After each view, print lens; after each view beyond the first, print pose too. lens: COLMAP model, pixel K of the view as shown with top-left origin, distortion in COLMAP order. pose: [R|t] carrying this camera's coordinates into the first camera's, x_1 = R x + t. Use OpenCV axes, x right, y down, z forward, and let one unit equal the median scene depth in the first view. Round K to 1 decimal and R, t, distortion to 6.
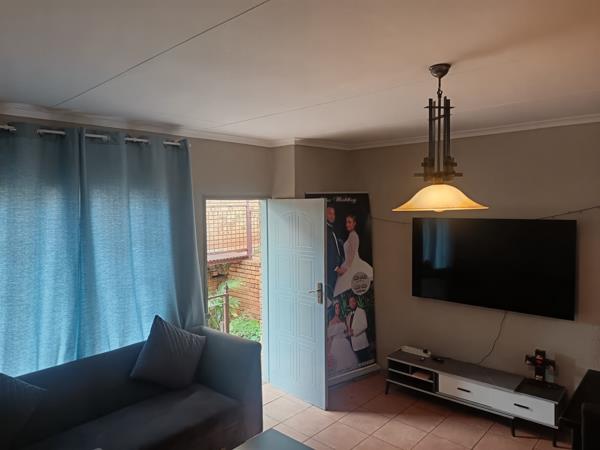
lens RADIAL K [[418.5, 0, 302.1], [0, 418.5, 221.1], [0, 0, 1]] dist [0.014246, -0.011465]
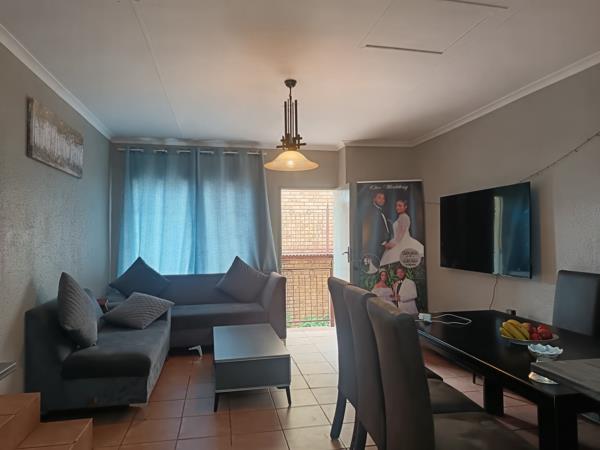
lens RADIAL K [[418.5, 0, 298.4], [0, 418.5, 228.2], [0, 0, 1]] dist [0.014246, -0.011465]
pose [[0.798023, -0.002494, -0.602621, 0.620734], [-0.030632, 0.998531, -0.044697, 0.132720], [0.601847, 0.054129, 0.796775, -0.129615]]
